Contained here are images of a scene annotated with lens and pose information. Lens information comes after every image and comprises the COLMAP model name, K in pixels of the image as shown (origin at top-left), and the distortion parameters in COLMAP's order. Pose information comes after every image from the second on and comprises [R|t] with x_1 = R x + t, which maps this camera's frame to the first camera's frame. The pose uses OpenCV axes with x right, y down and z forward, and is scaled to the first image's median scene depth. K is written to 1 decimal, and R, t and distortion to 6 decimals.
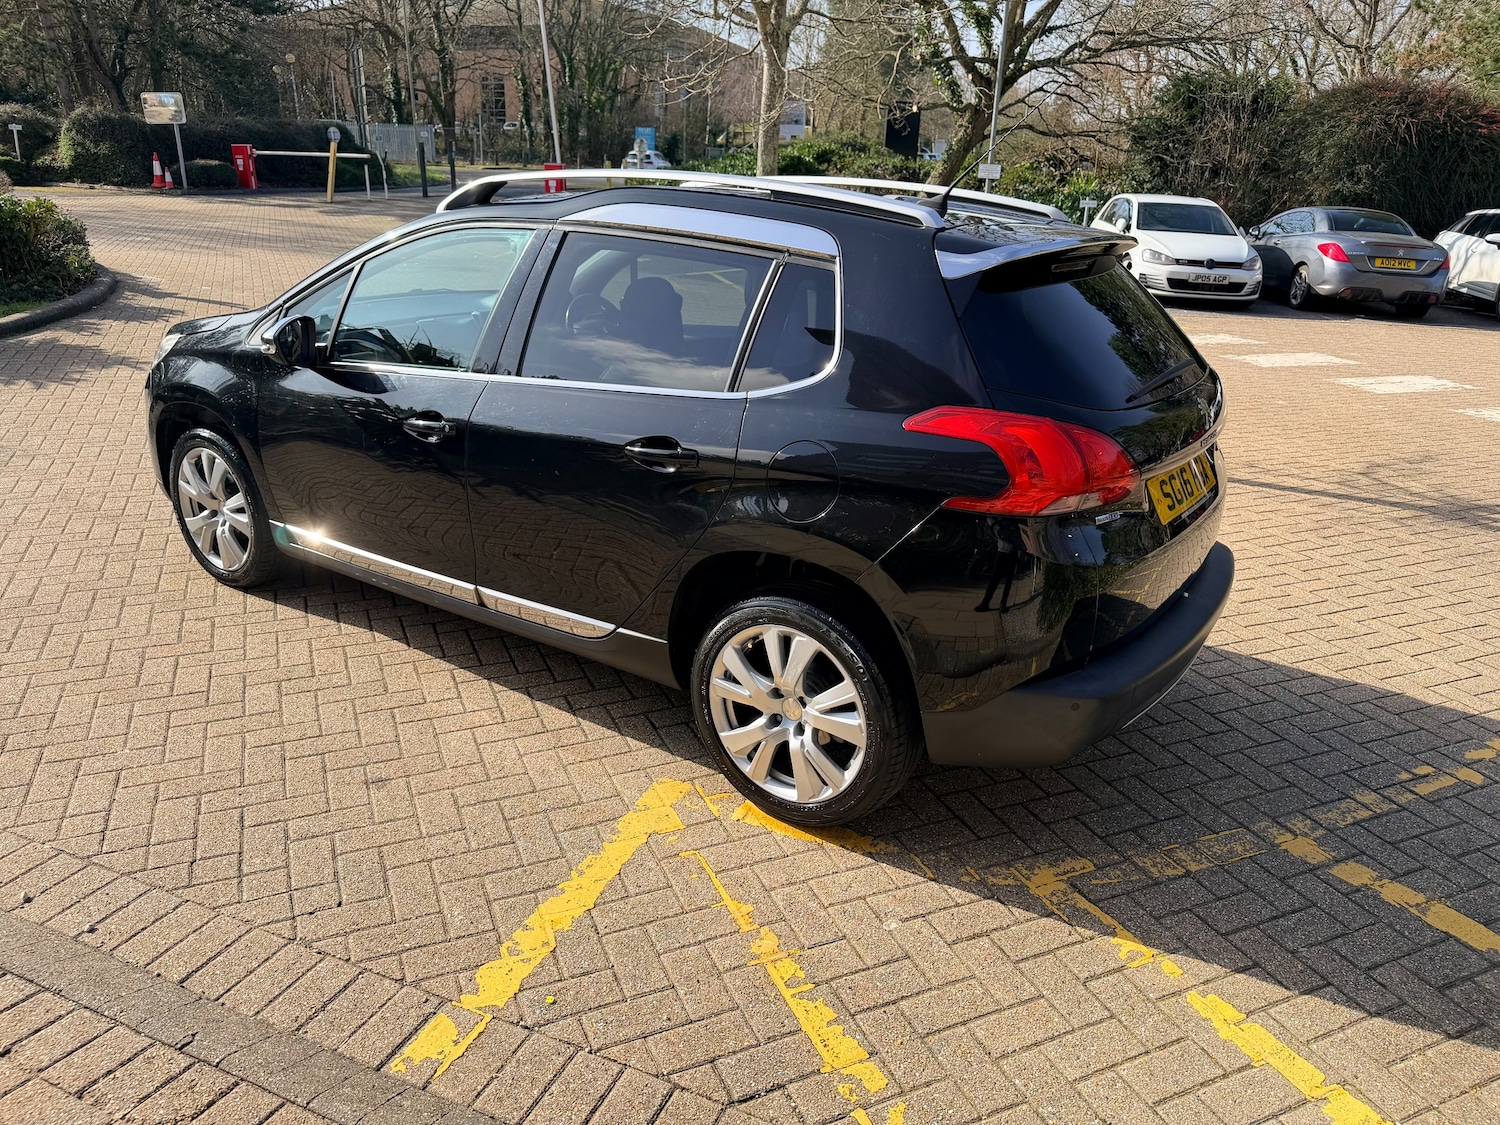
lens RADIAL K [[1065.4, 0, 747.2], [0, 1065.4, 557.7], [0, 0, 1]] dist [0.021464, -0.032305]
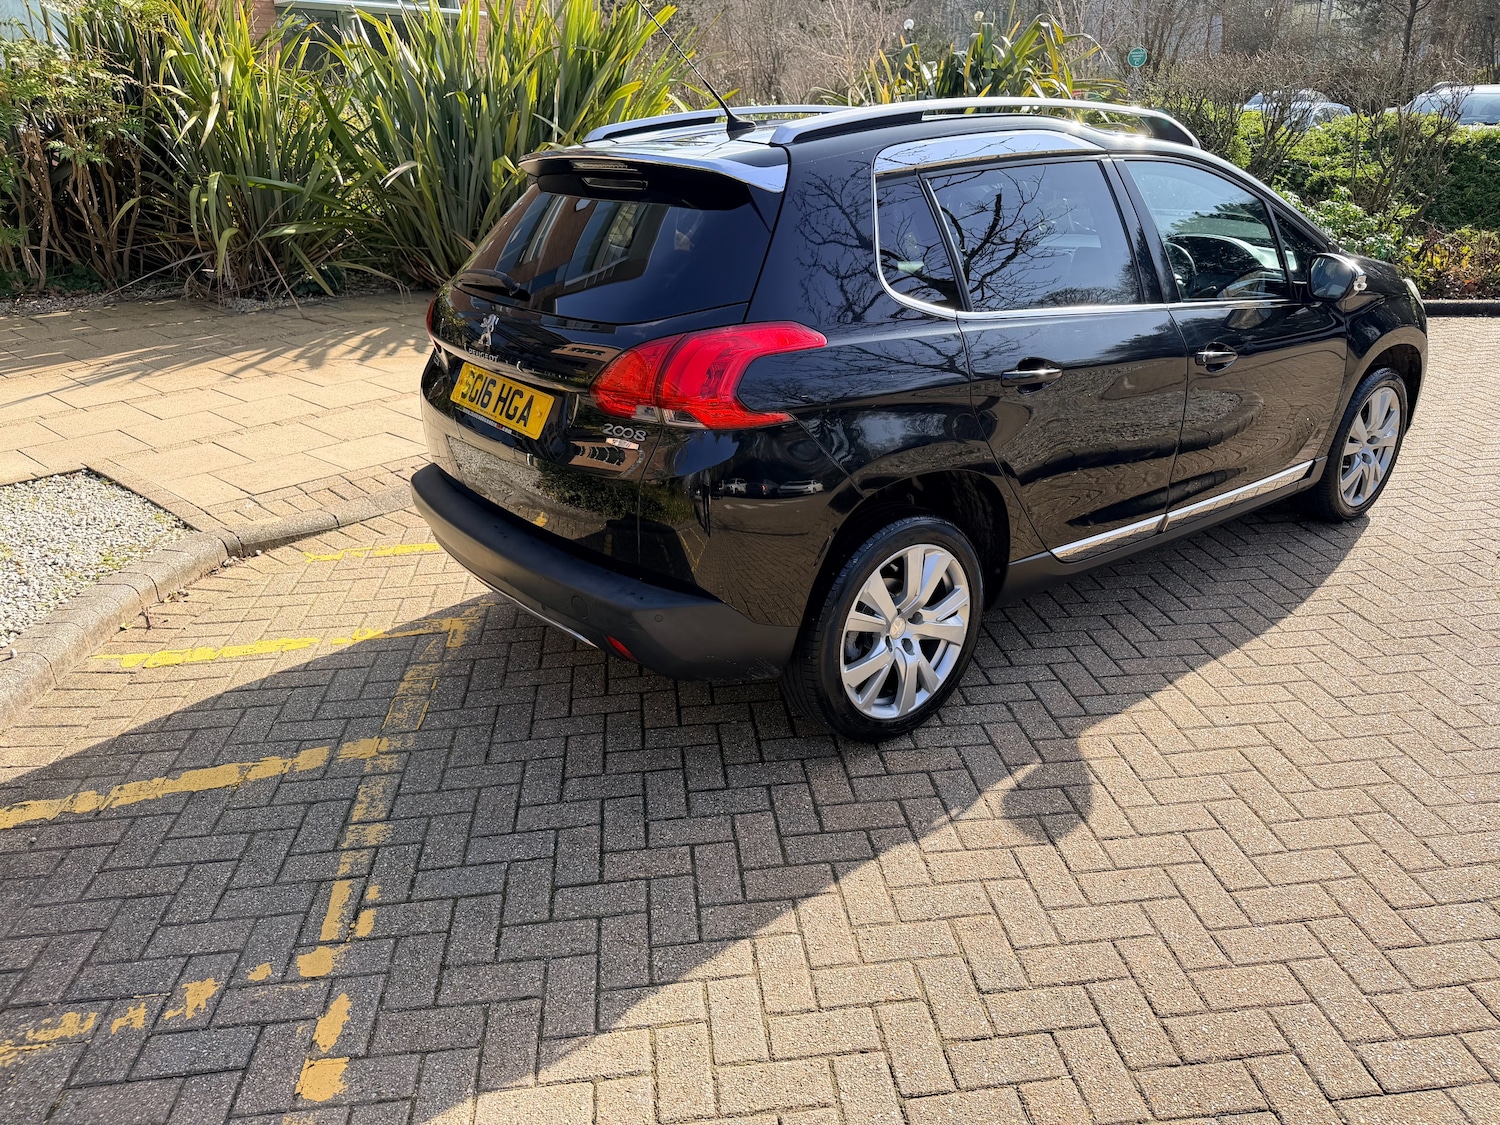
lens RADIAL K [[1065.4, 0, 755.8], [0, 1065.4, 561.7], [0, 0, 1]] dist [0.021464, -0.032305]
pose [[-0.302219, 0.330996, -0.893927, 0.970599], [-0.314106, 0.850825, 0.421229, -0.331494], [0.900001, 0.408091, -0.153168, 1.092175]]
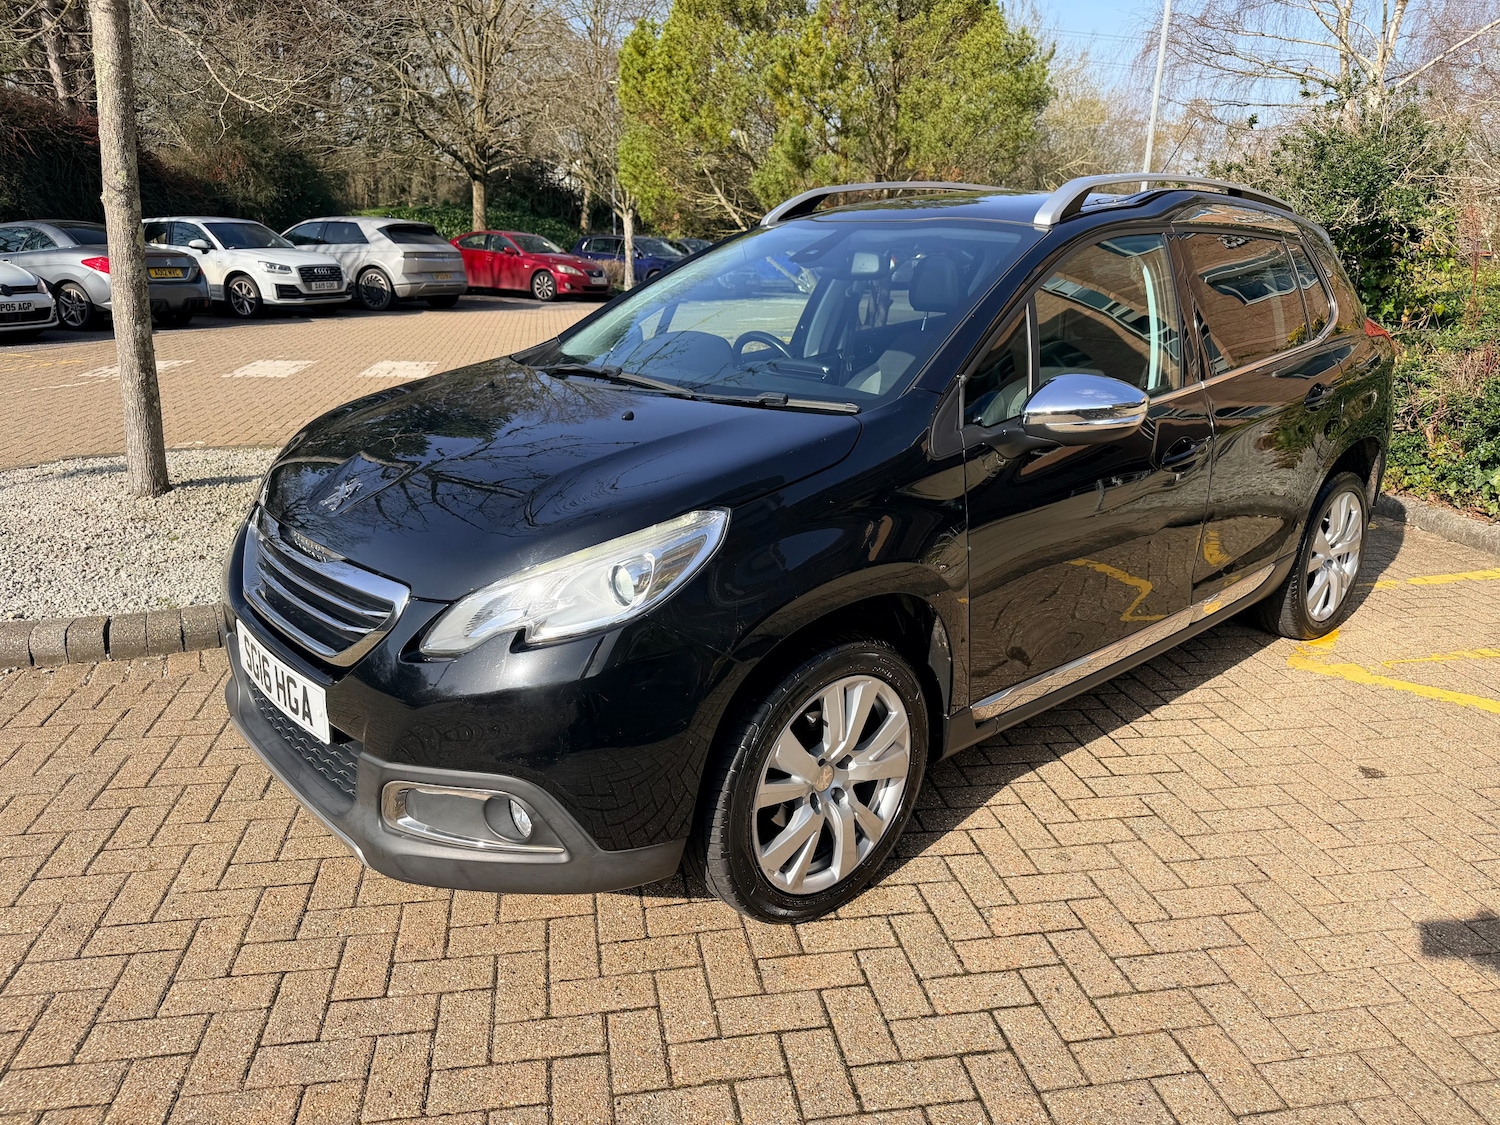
lens RADIAL K [[1065.4, 0, 751.7], [0, 1065.4, 557.3], [0, 0, 1]] dist [0.021464, -0.032305]
pose [[0.238869, -0.318396, 0.917369, -1.073808], [0.328454, 0.915525, 0.232232, -0.323125], [-0.913816, 0.245841, 0.323269, 0.920525]]
